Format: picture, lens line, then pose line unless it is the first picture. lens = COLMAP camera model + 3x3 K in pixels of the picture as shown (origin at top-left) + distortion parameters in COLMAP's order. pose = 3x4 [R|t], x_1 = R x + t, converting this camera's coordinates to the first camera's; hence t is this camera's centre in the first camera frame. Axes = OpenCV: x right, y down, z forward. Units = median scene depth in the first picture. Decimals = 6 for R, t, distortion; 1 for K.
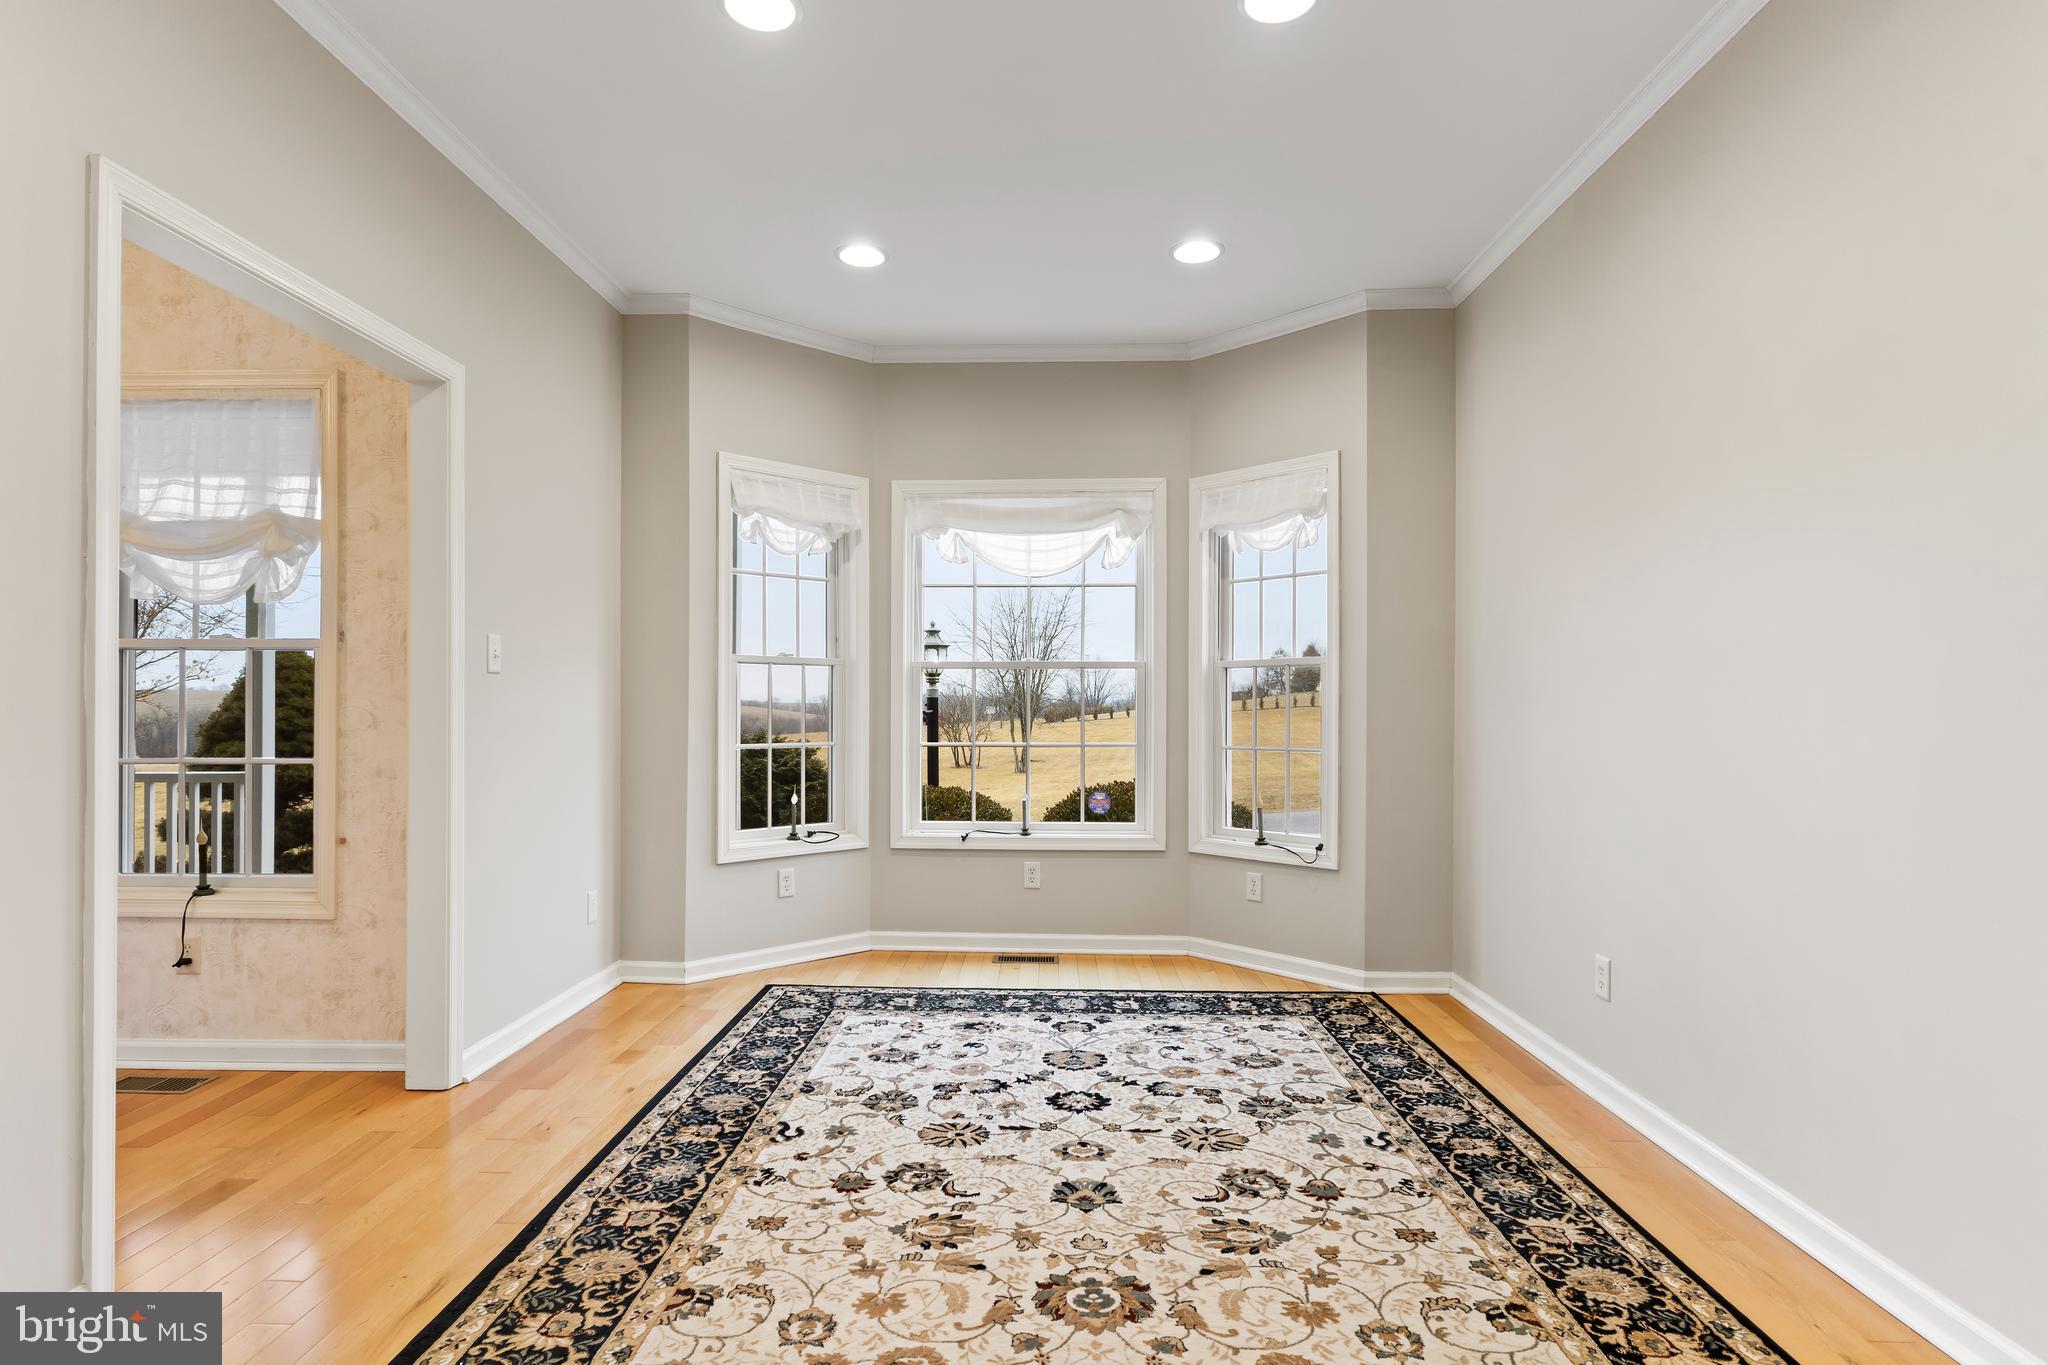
lens RADIAL K [[1048.4, 0, 1022.0], [0, 1048.4, 692.9], [0, 0, 1]] dist [-0.004991, 0.001544]
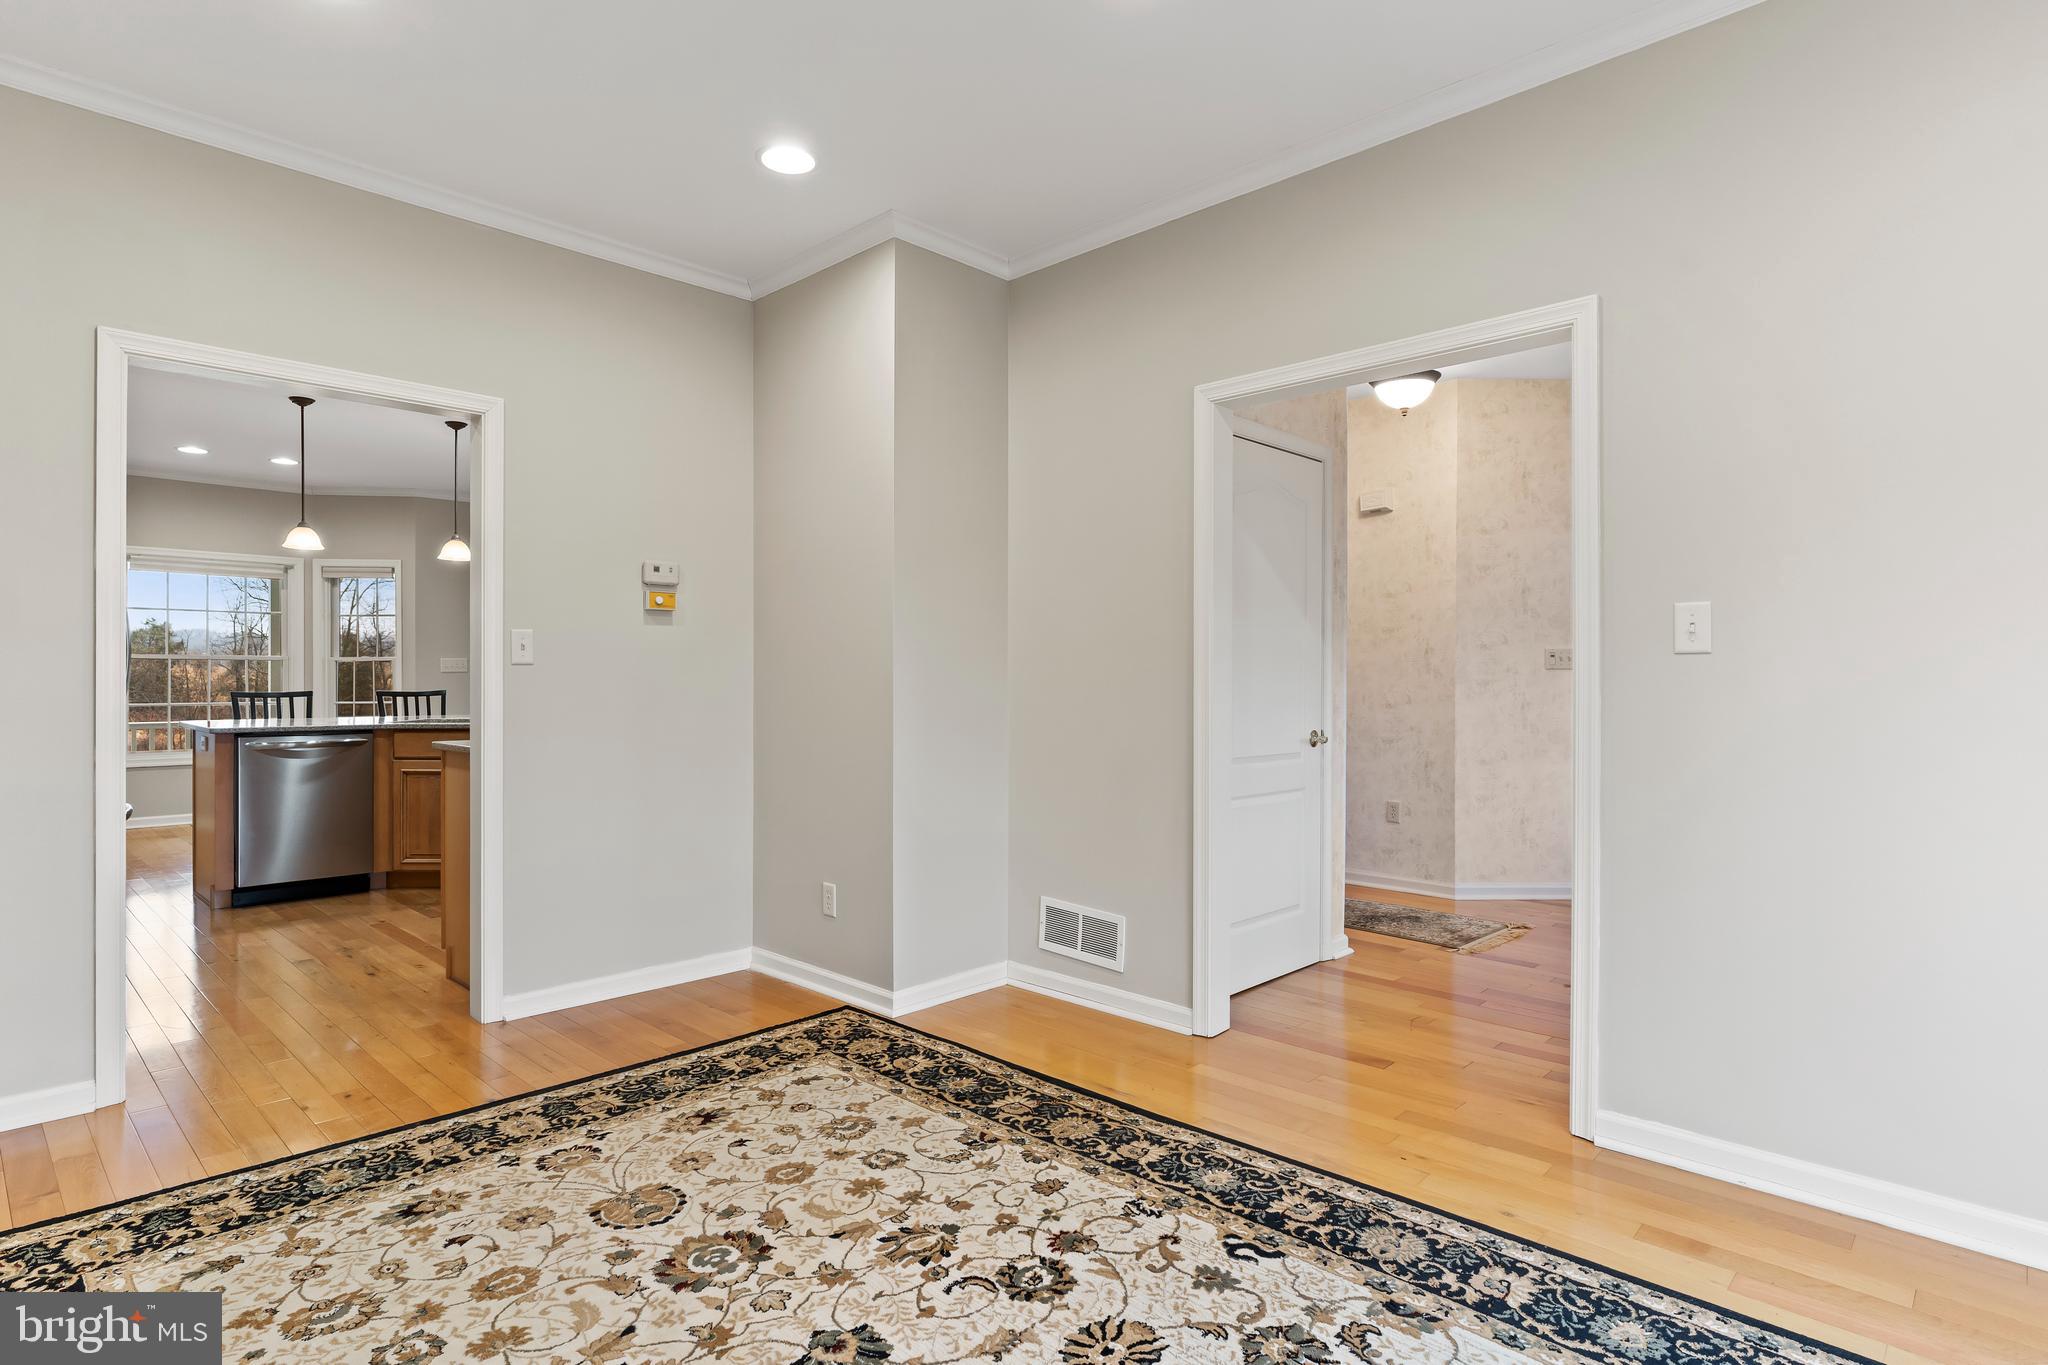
lens RADIAL K [[1048.4, 0, 1029.9], [0, 1048.4, 685.3], [0, 0, 1]] dist [-0.004991, 0.001544]
pose [[-0.664657, -0.000872, -0.747148, 0.550013], [0.005946, 0.999961, -0.006458, 0.003544], [0.747125, -0.008735, -0.664626, 1.651290]]
